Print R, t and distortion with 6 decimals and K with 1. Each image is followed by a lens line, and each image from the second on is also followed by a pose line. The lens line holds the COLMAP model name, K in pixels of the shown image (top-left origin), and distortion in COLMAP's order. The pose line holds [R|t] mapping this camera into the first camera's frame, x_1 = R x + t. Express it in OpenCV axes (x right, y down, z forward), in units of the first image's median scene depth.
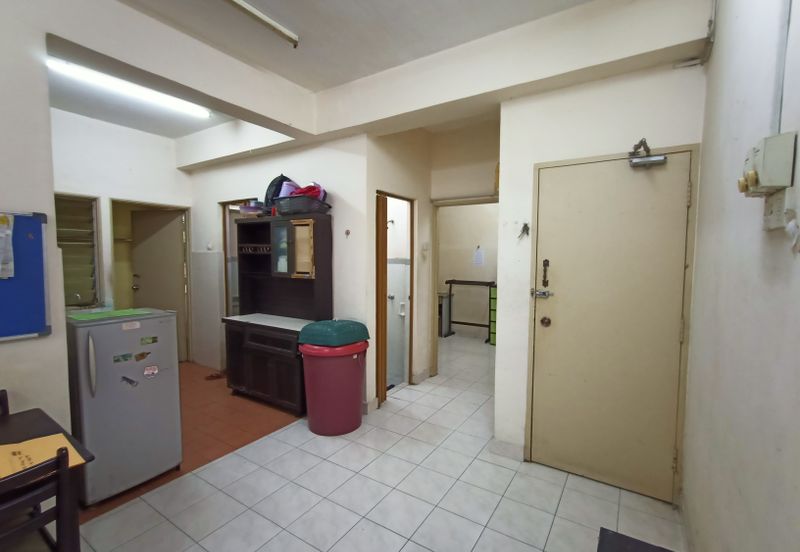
lens RADIAL K [[366.9, 0, 400.8], [0, 366.9, 276.7], [0, 0, 1]] dist [0.000569, 0.000075]
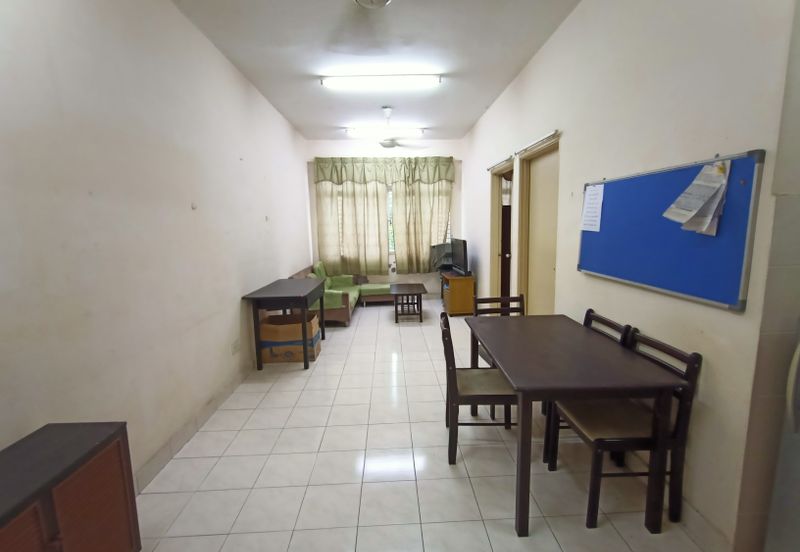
lens RADIAL K [[366.9, 0, 401.2], [0, 366.9, 277.4], [0, 0, 1]] dist [0.000569, 0.000075]
pose [[-0.817950, 0.092998, -0.567723, 0.049867], [-0.018512, 0.982081, 0.187545, -0.037451], [0.574991, 0.163913, -0.801572, 1.018106]]
